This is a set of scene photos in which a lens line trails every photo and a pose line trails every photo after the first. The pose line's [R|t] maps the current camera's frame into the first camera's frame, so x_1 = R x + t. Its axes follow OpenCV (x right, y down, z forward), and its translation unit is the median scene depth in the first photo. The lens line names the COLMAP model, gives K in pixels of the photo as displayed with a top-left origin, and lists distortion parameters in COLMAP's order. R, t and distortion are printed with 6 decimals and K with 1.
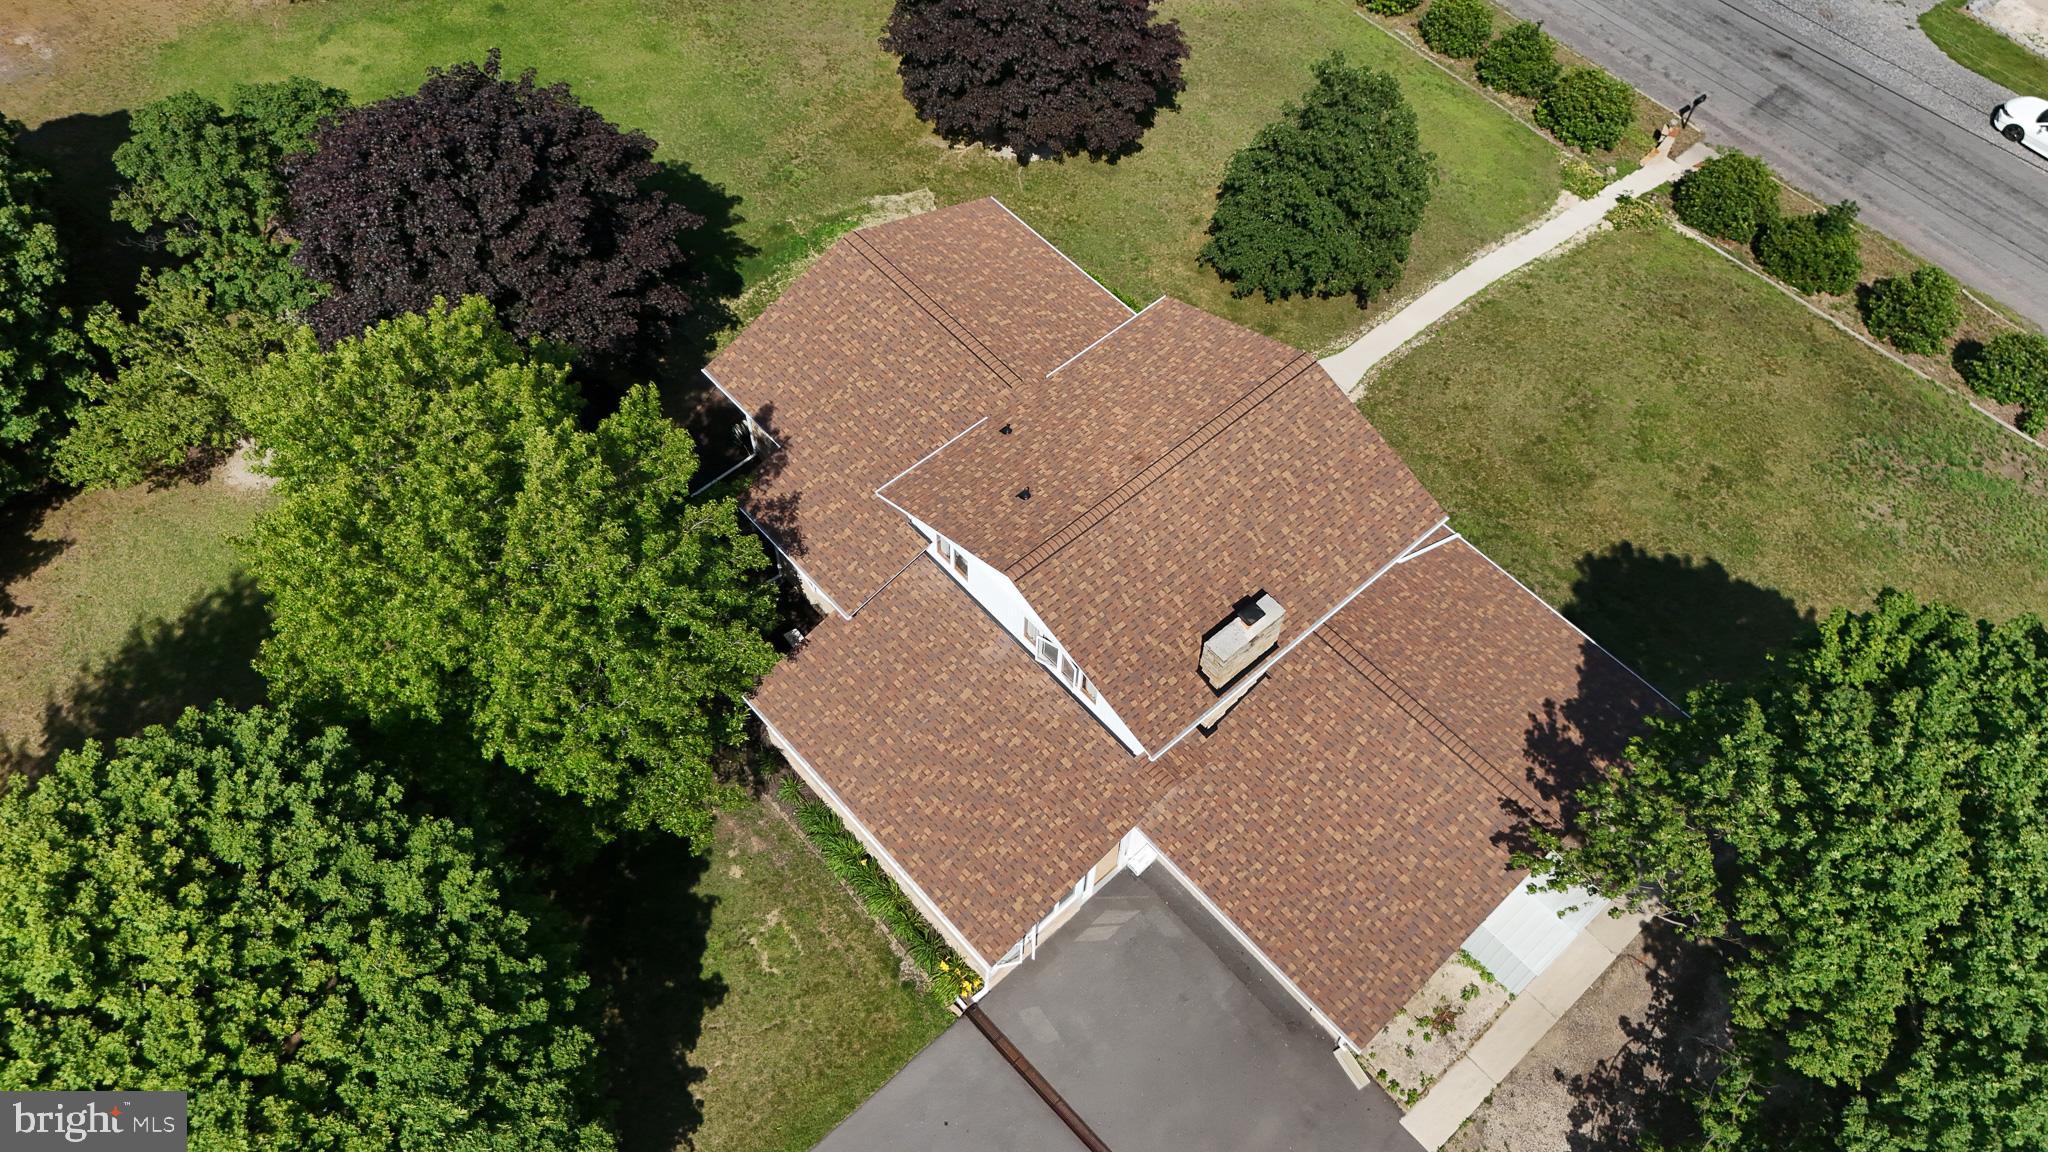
lens RADIAL K [[1525.8, 0, 1024.0], [0, 1525.8, 583.9], [0, 0, 1]] dist [0.043581, -0.029213]
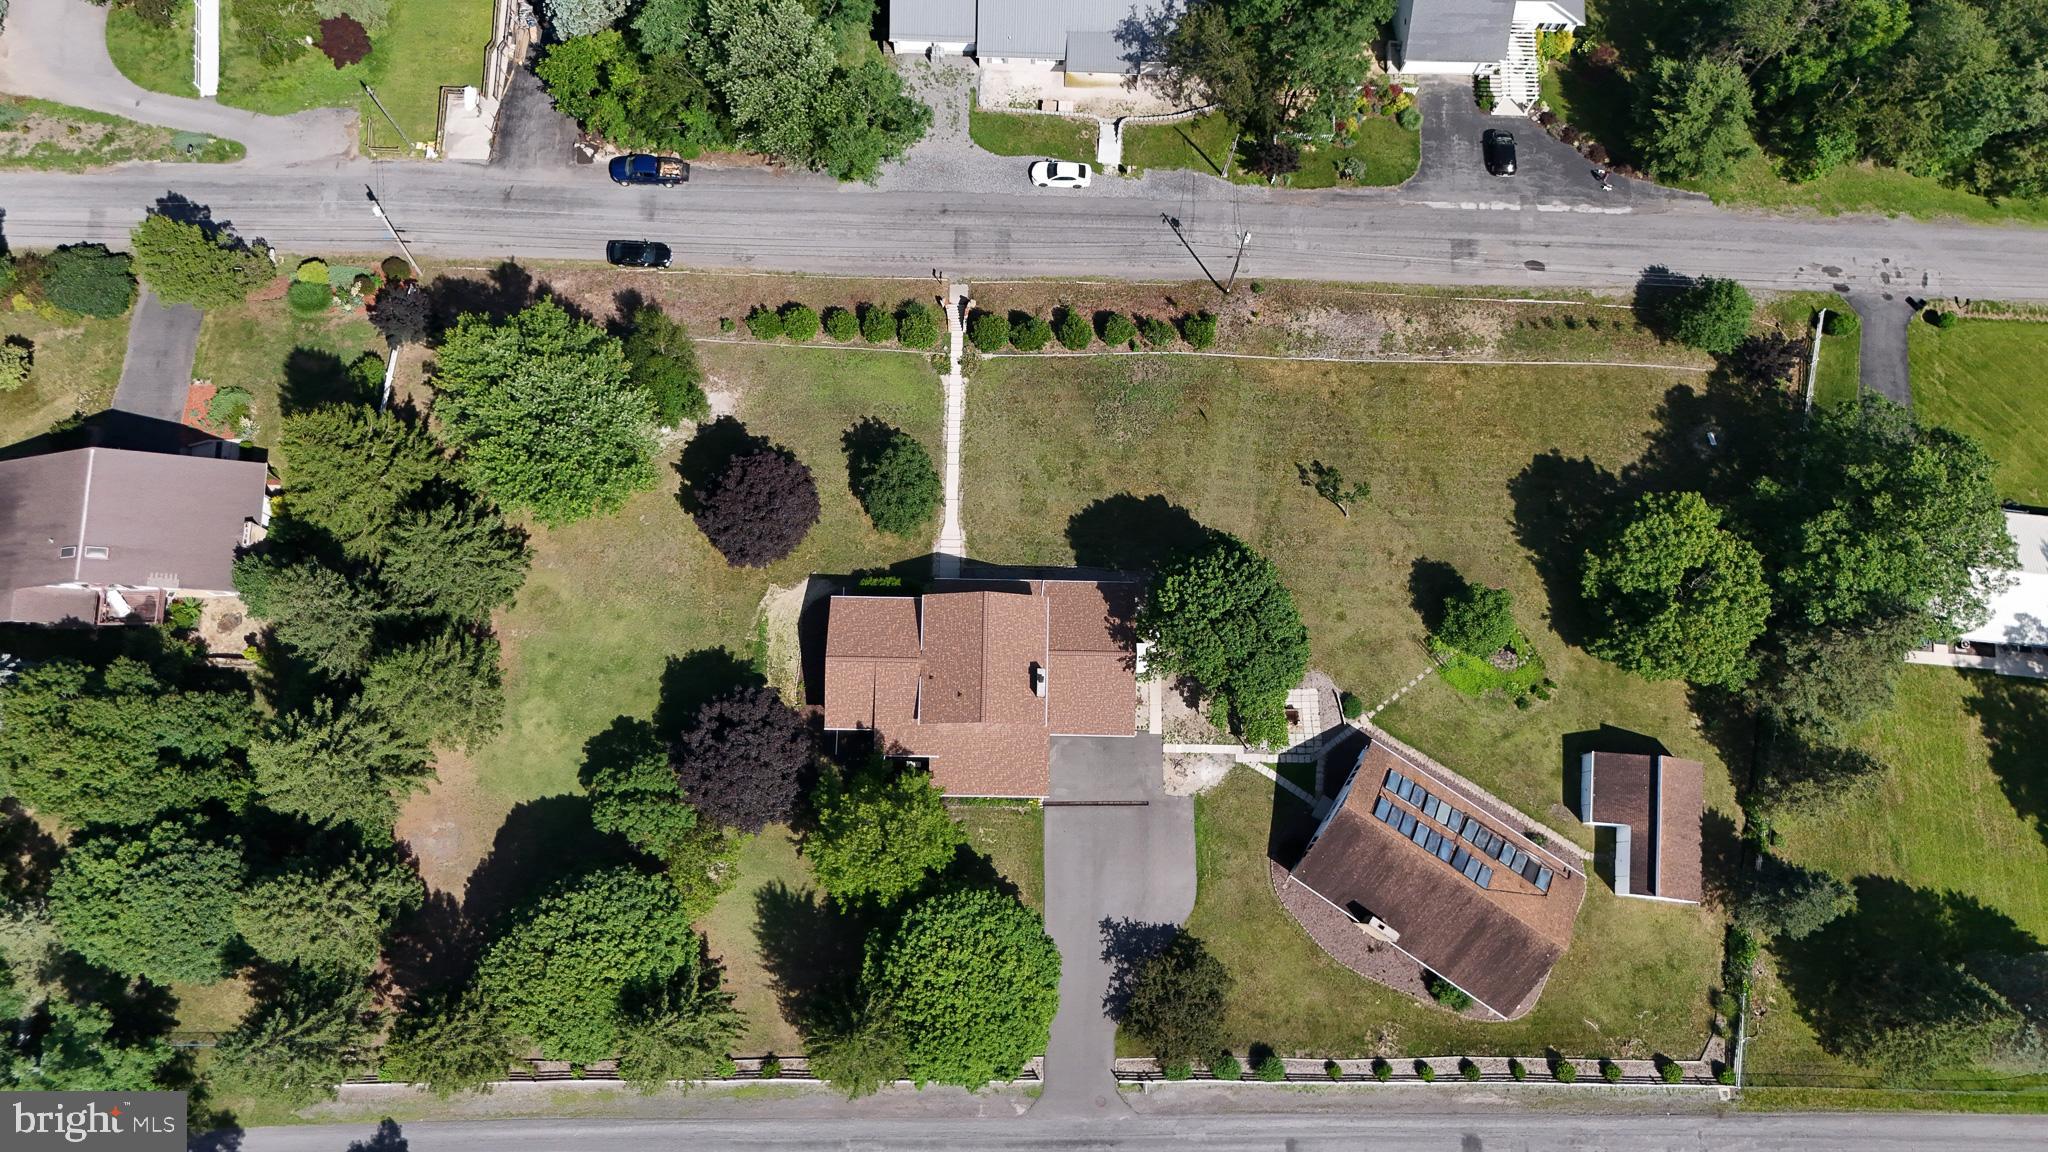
lens RADIAL K [[1525.8, 0, 1017.4], [0, 1525.8, 571.2], [0, 0, 1]] dist [0.043581, -0.029213]
pose [[0.679464, -0.717621, 0.152802, -0.150533], [0.607273, 0.666922, 0.431781, -1.059844], [-0.411763, -0.200587, 0.888941, -1.266907]]
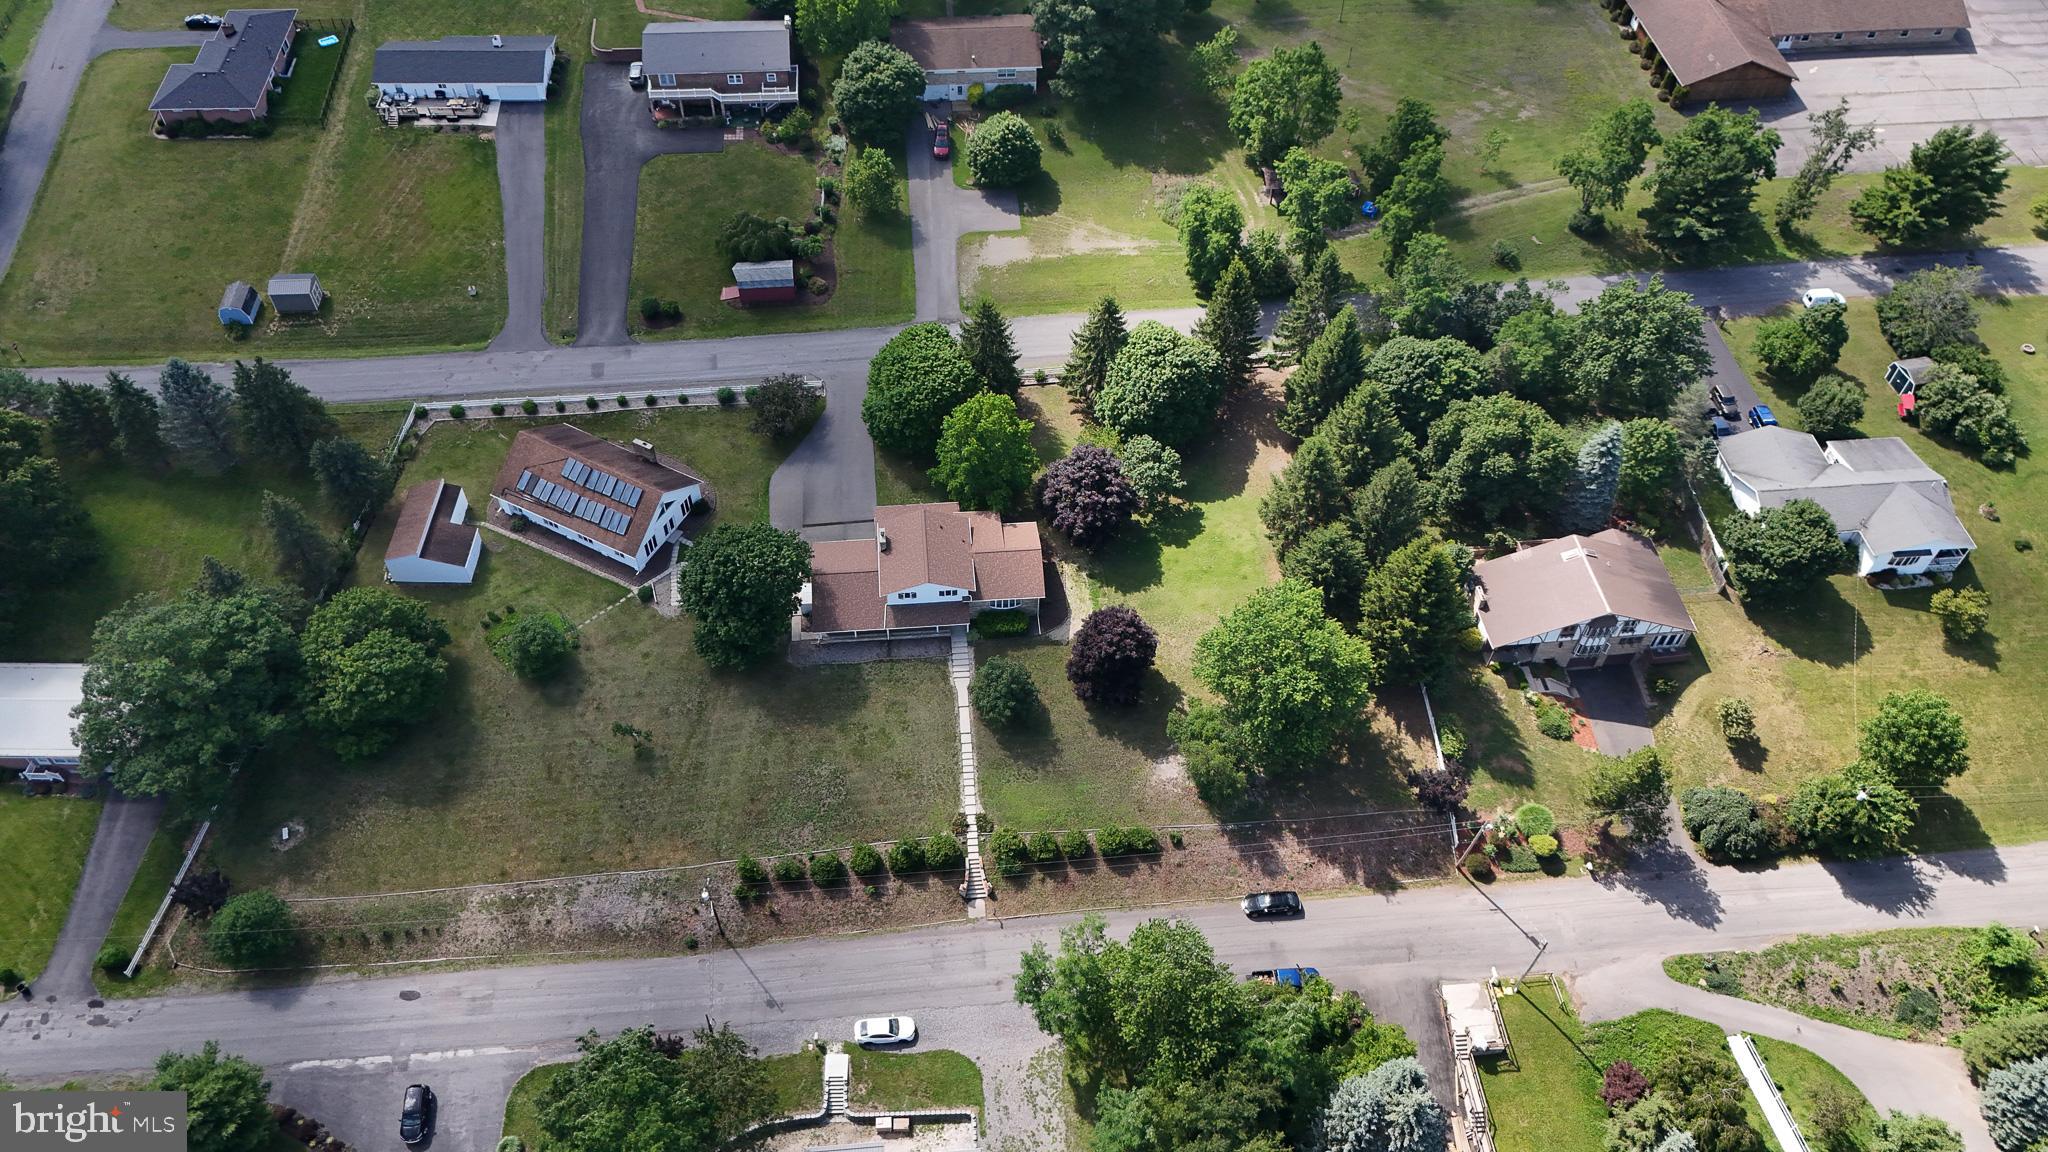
lens RADIAL K [[1525.8, 0, 1029.4], [0, 1525.8, 574.7], [0, 0, 1]] dist [0.043581, -0.029213]
pose [[-0.596075, 0.594611, -0.539566, 1.591406], [-0.688589, -0.032942, 0.724403, -2.371419], [0.412964, 0.803338, 0.429078, -0.471641]]
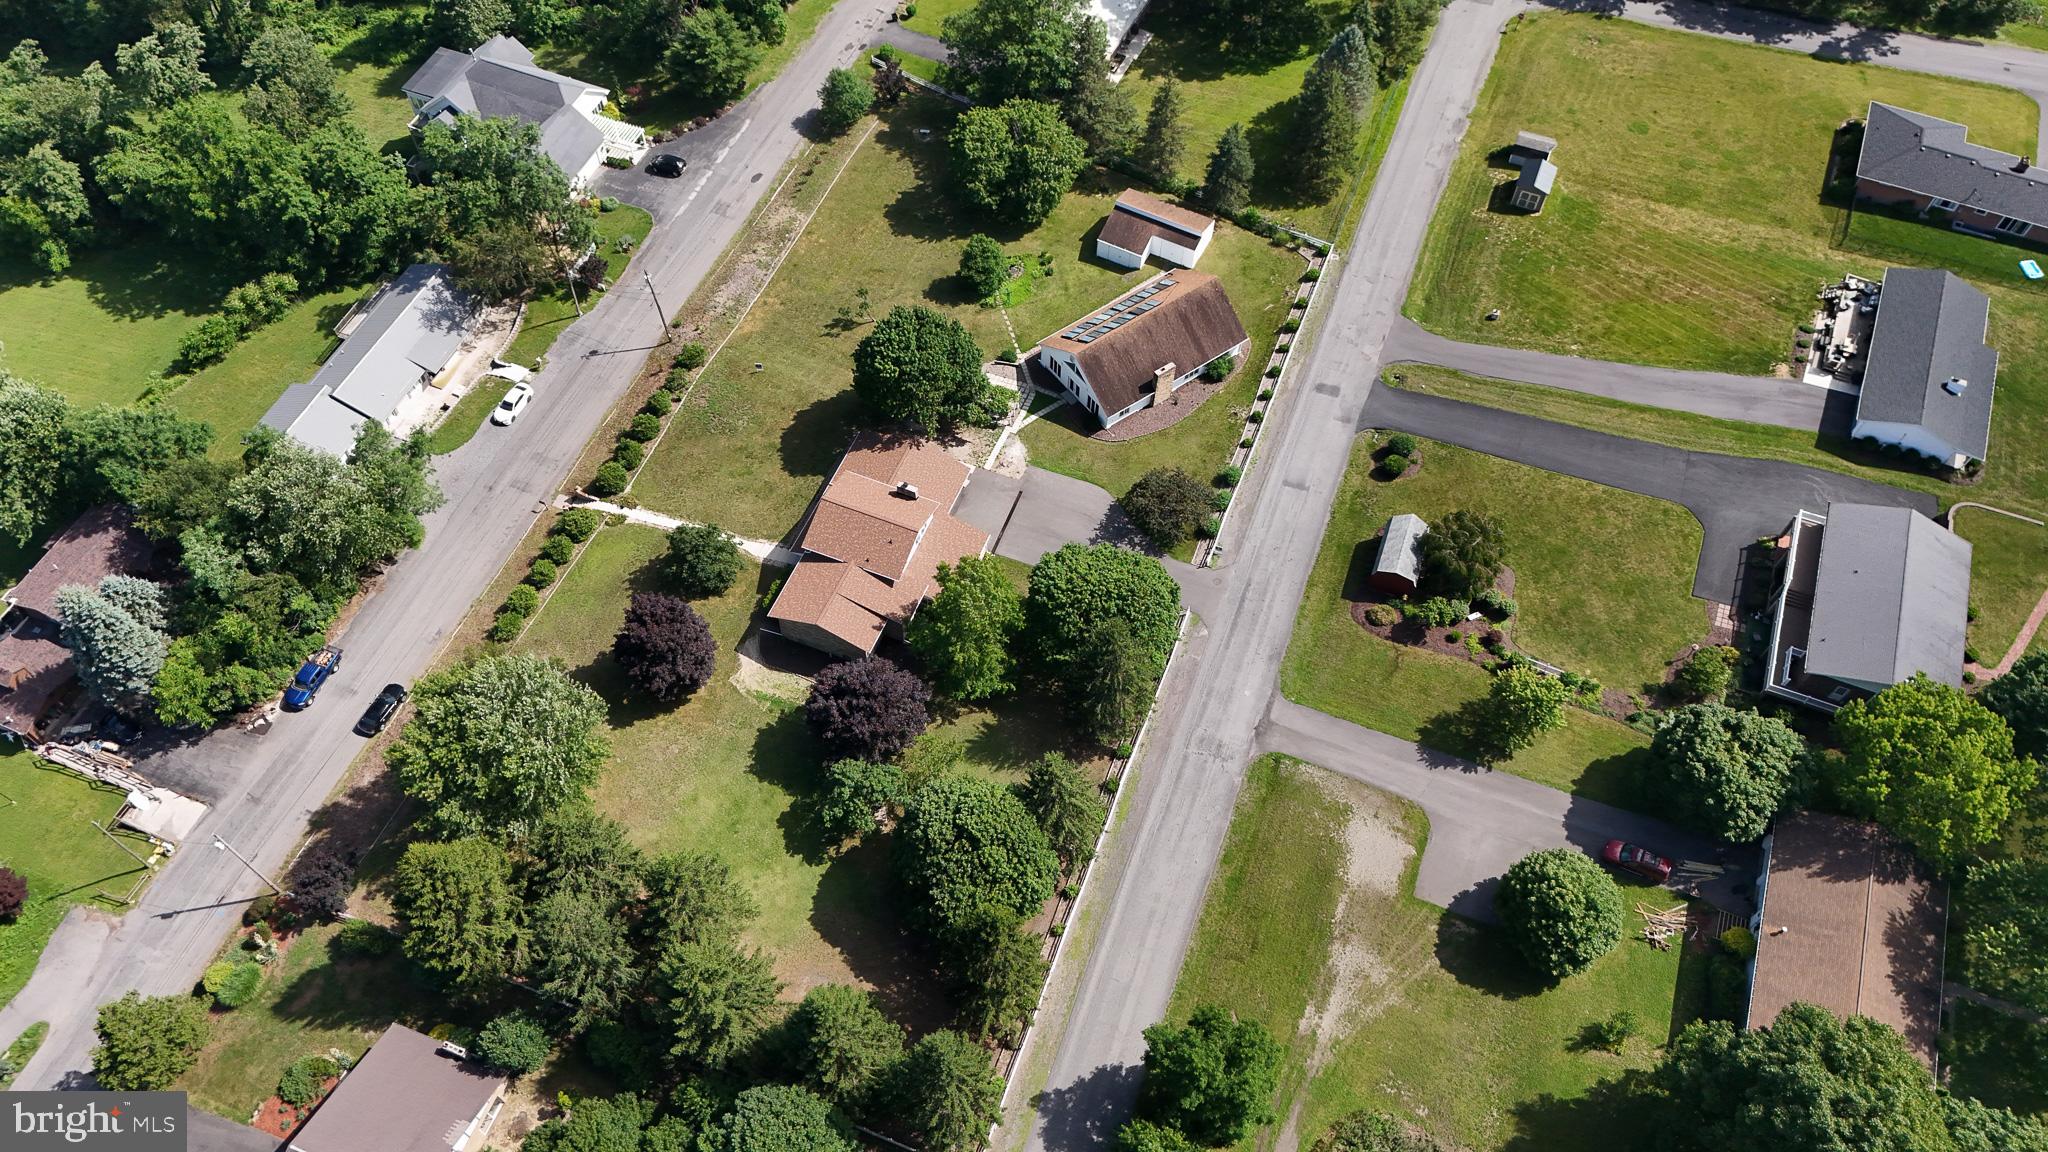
lens RADIAL K [[1525.8, 0, 1023.0], [0, 1525.8, 577.2], [0, 0, 1]] dist [0.043581, -0.029213]
pose [[-0.441299, -0.769603, 0.461483, -1.413894], [0.731823, -0.011039, 0.681405, -1.728327], [-0.519317, 0.638427, 0.568085, -0.950413]]
